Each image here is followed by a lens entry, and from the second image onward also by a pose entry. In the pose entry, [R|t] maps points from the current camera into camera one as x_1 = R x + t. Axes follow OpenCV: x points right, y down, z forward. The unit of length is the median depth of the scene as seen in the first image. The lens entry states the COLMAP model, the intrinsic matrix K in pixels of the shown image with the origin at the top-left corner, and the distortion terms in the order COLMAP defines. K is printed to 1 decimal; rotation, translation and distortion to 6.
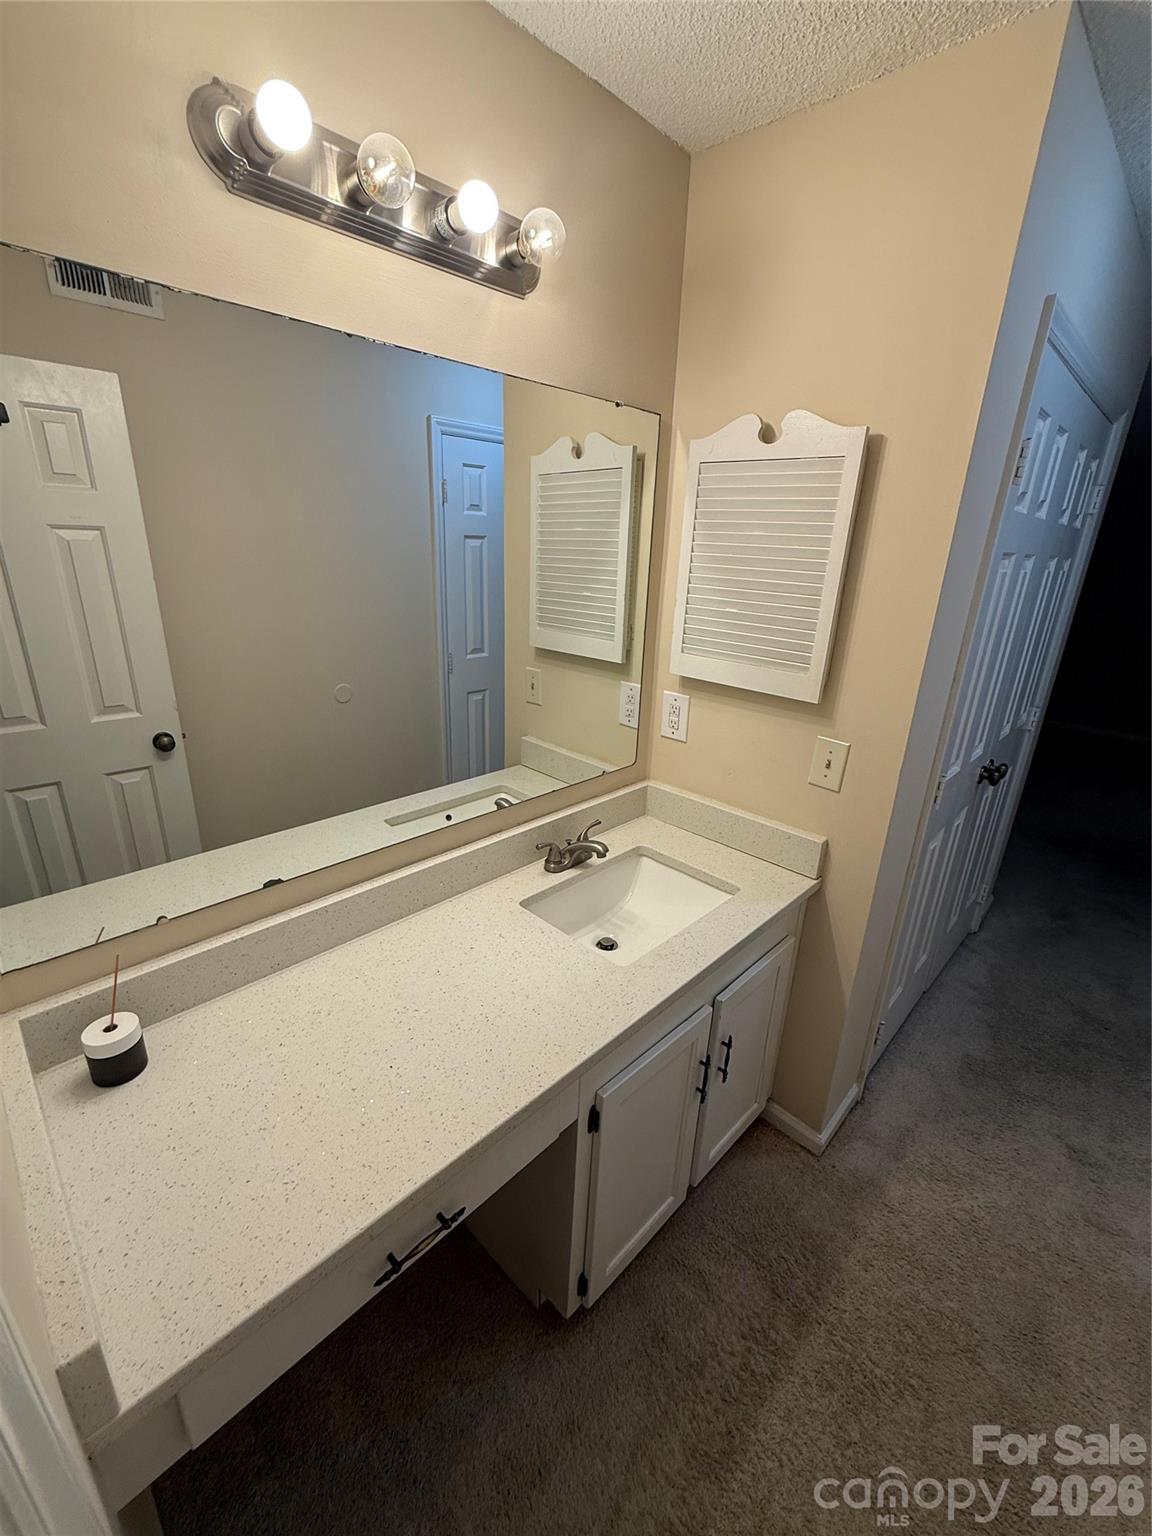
lens RADIAL K [[633.3, 0, 579.4], [0, 633.3, 766.0], [0, 0, 1]] dist [0.003640, -0.000369]
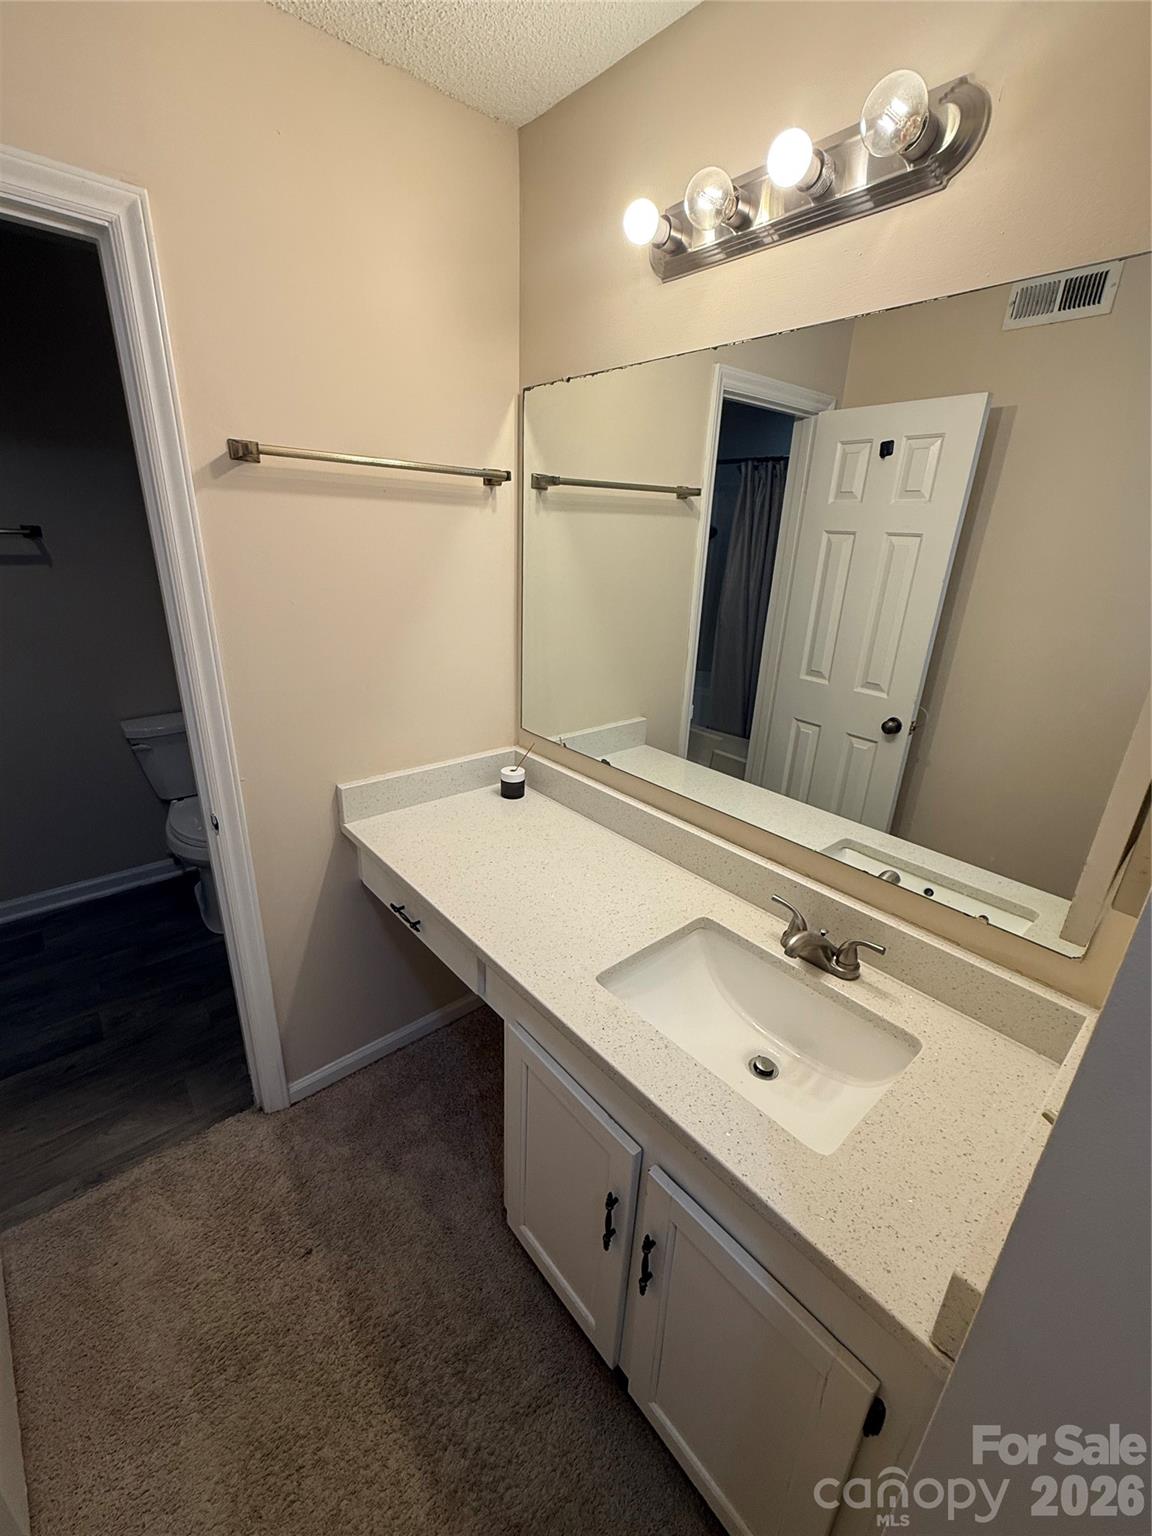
lens RADIAL K [[633.3, 0, 571.8], [0, 633.3, 764.5], [0, 0, 1]] dist [0.003640, -0.000369]
pose [[-0.081553, 0.317530, -0.944735, 0.583999], [-0.370263, 0.870402, 0.324509, -0.165190], [0.925340, 0.376265, 0.046585, 0.564790]]
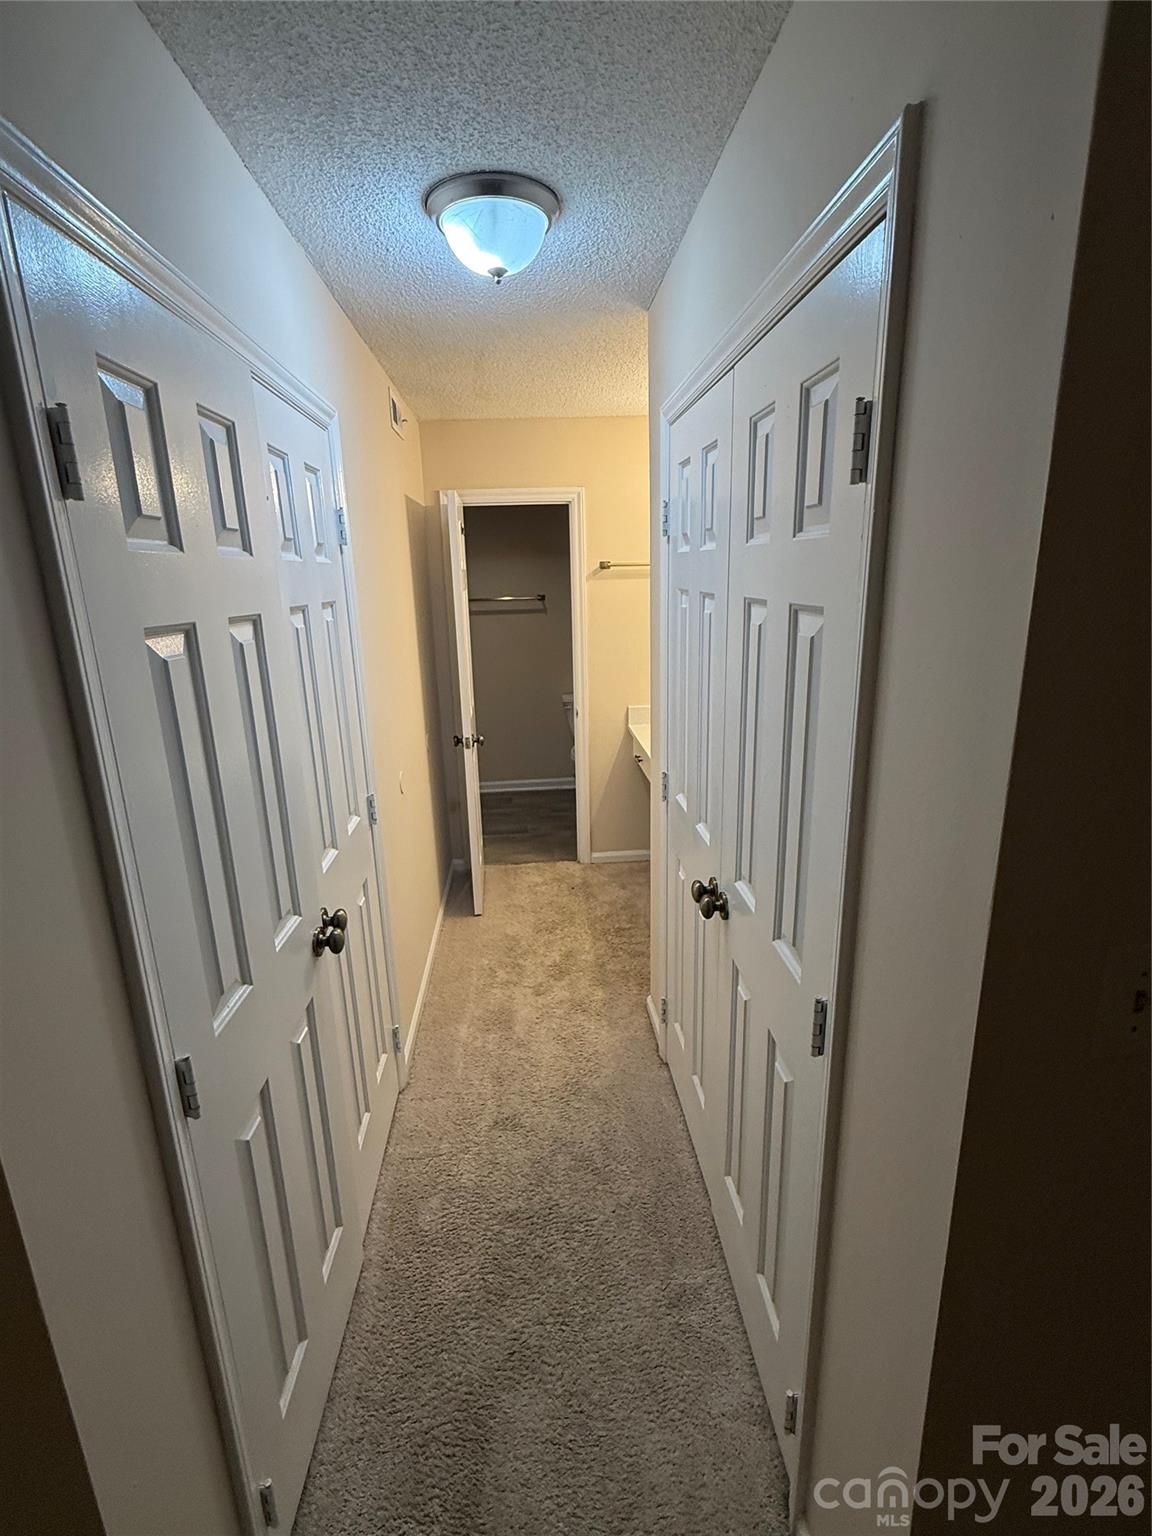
lens RADIAL K [[717.4, 0, 580.1], [0, 717.4, 768.1], [0, 0, 1]] dist [0.000536, 0.000001]
pose [[-0.659329, 0.181596, -0.729594, 1.495537], [-0.249564, 0.862516, 0.440209, -0.490874], [0.709227, 0.472324, -0.523362, 1.432852]]
